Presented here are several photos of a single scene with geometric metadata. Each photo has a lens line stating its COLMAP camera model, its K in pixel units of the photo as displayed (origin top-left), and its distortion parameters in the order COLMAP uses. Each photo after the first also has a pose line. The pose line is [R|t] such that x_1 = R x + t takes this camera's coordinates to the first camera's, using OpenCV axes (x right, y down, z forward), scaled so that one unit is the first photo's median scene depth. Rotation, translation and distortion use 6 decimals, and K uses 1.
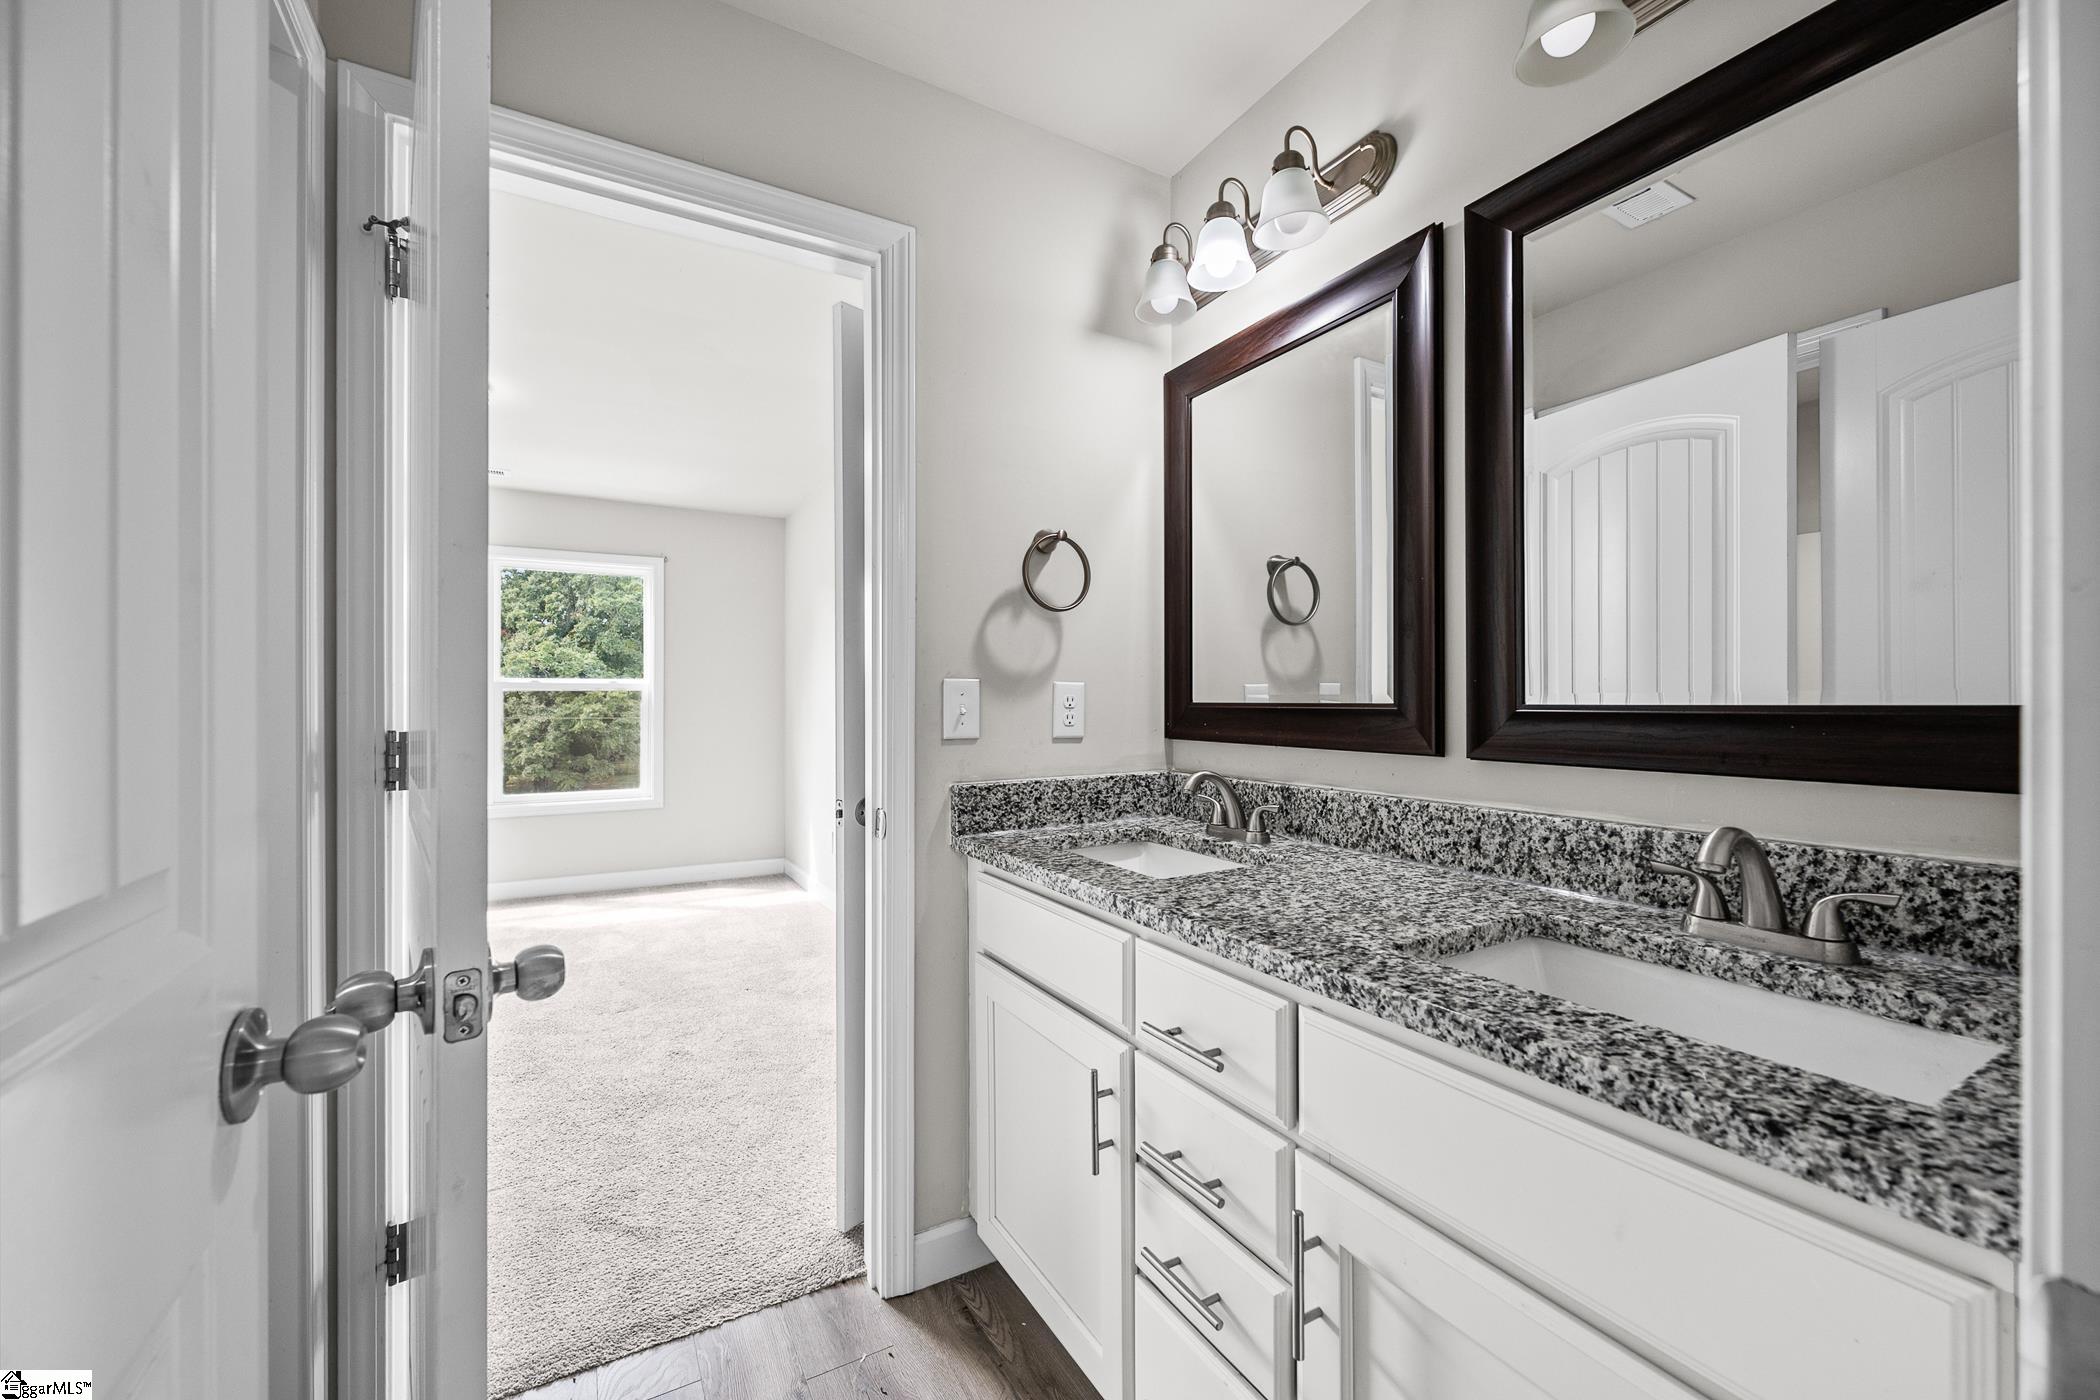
lens RADIAL K [[801.4, 0, 1043.3], [0, 801.4, 694.0], [0, 0, 1]] dist [0.001762, -0.000125]
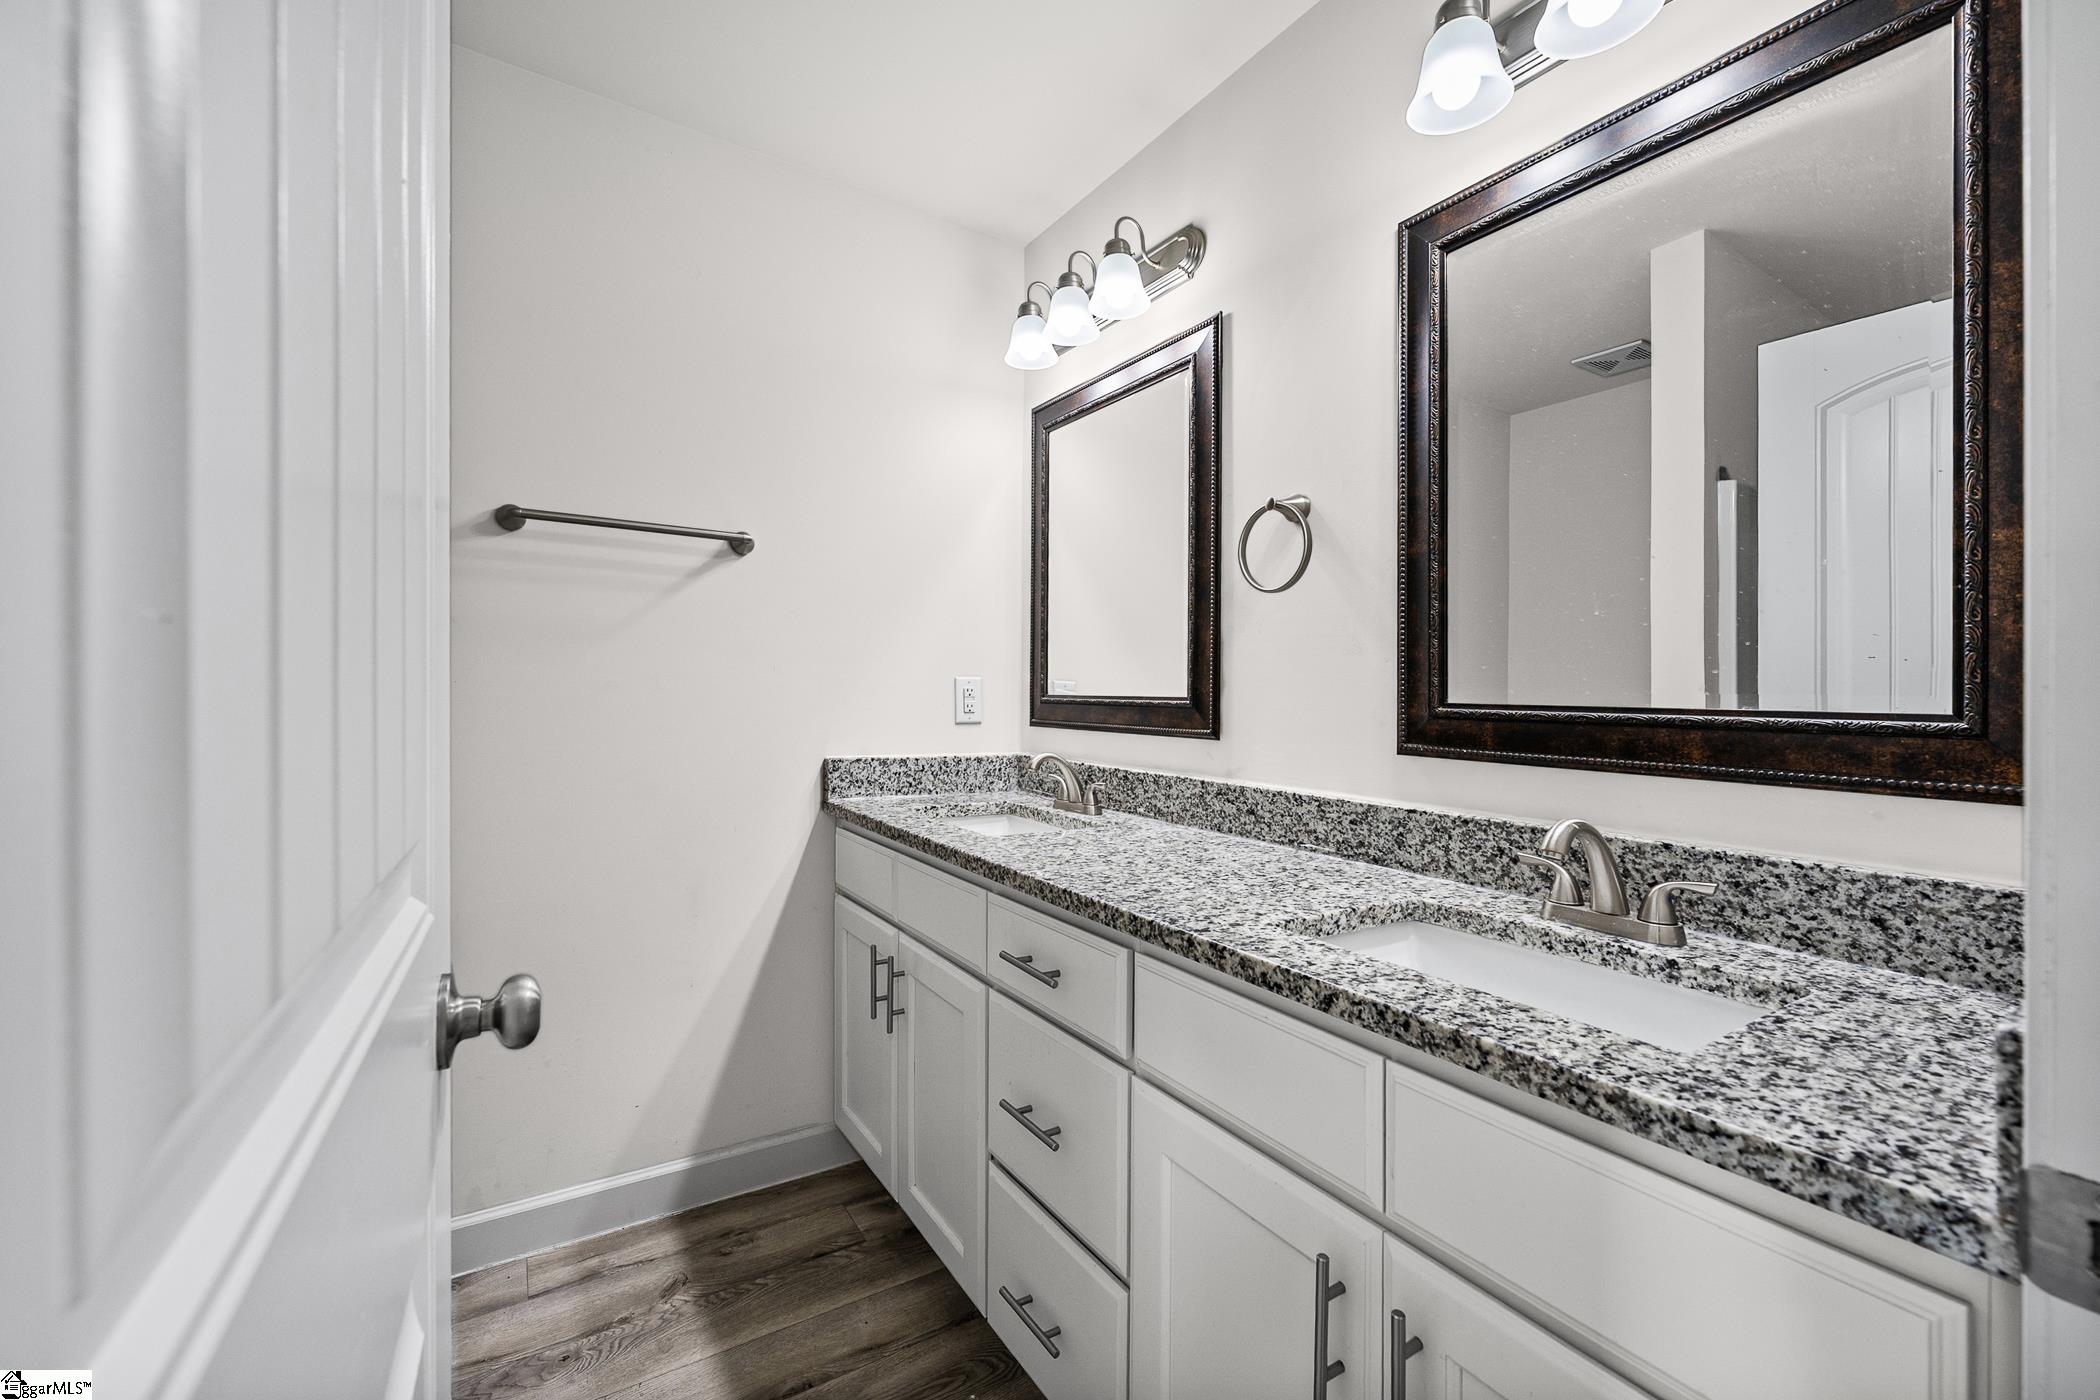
lens RADIAL K [[853.5, 0, 1053.6], [0, 853.5, 703.2], [0, 0, 1]] dist [-0.005716, 0.001285]
pose [[0.998949, 0.021202, 0.040635, 0.106566], [-0.022042, 0.999551, 0.020318, -0.001638], [-0.040186, -0.021193, 0.998967, -0.180004]]
